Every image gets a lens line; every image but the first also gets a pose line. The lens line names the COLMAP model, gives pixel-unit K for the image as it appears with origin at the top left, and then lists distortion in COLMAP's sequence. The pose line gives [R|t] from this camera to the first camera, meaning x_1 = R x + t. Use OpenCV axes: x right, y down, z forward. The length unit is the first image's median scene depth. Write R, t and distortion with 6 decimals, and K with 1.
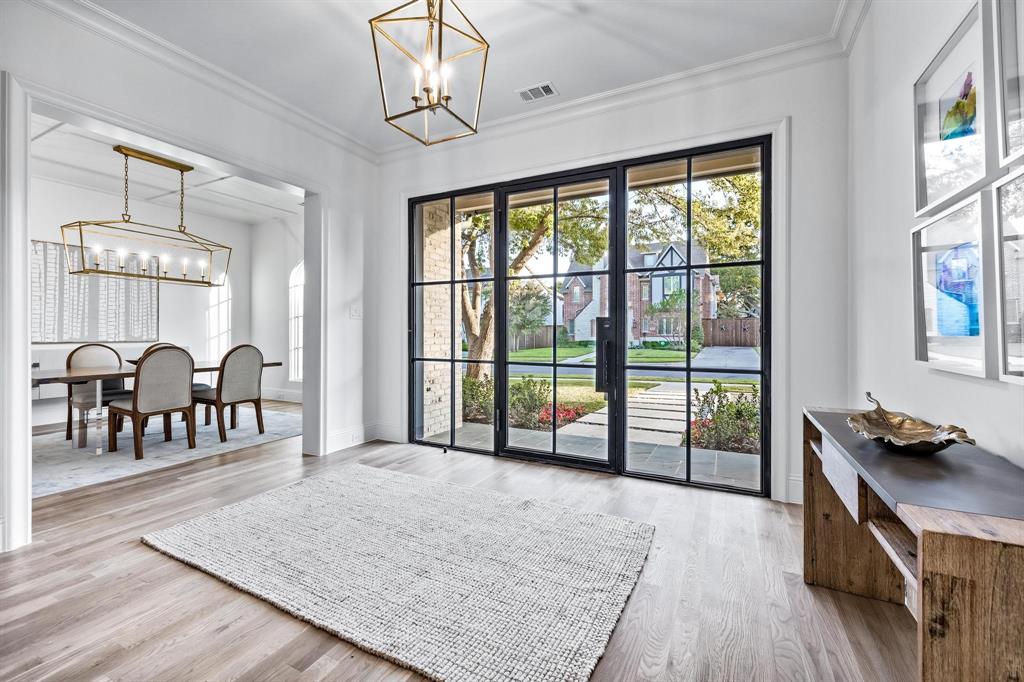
lens RADIAL K [[433.1, 0, 517.0], [0, 433.1, 331.0], [0, 0, 1]] dist [0.007268, -0.000831]
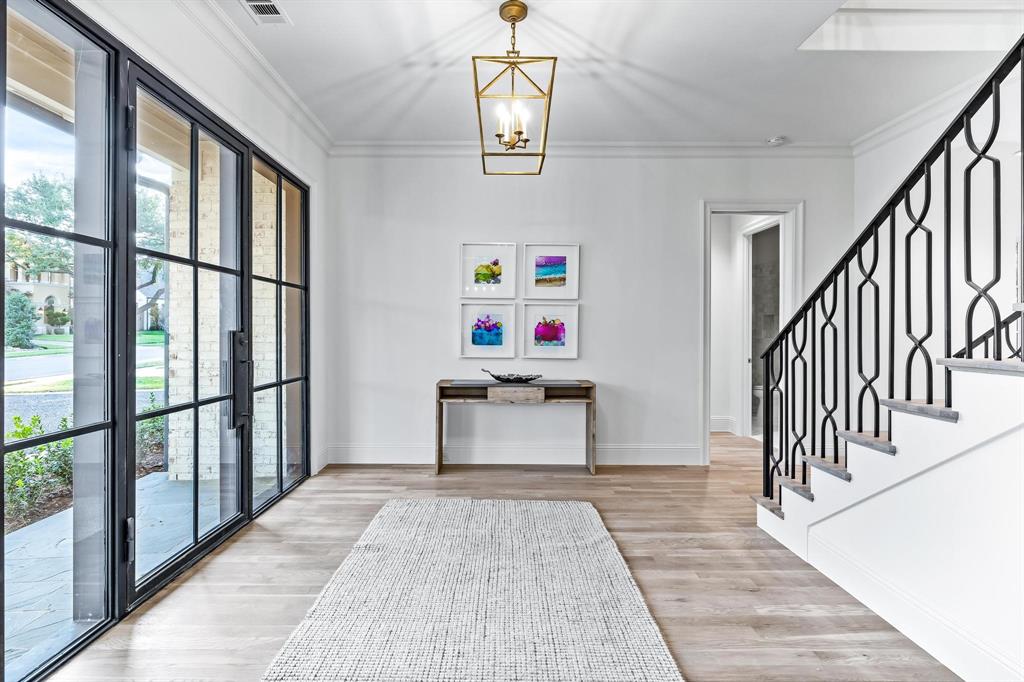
lens RADIAL K [[484.6, 0, 512.2], [0, 484.6, 332.6], [0, 0, 1]] dist [0.001609, 0.000009]
pose [[-0.460354, -0.007193, 0.887706, -1.303214], [-0.006784, 0.999966, 0.004584, -0.047043], [-0.887709, -0.003912, -0.460387, 1.612230]]
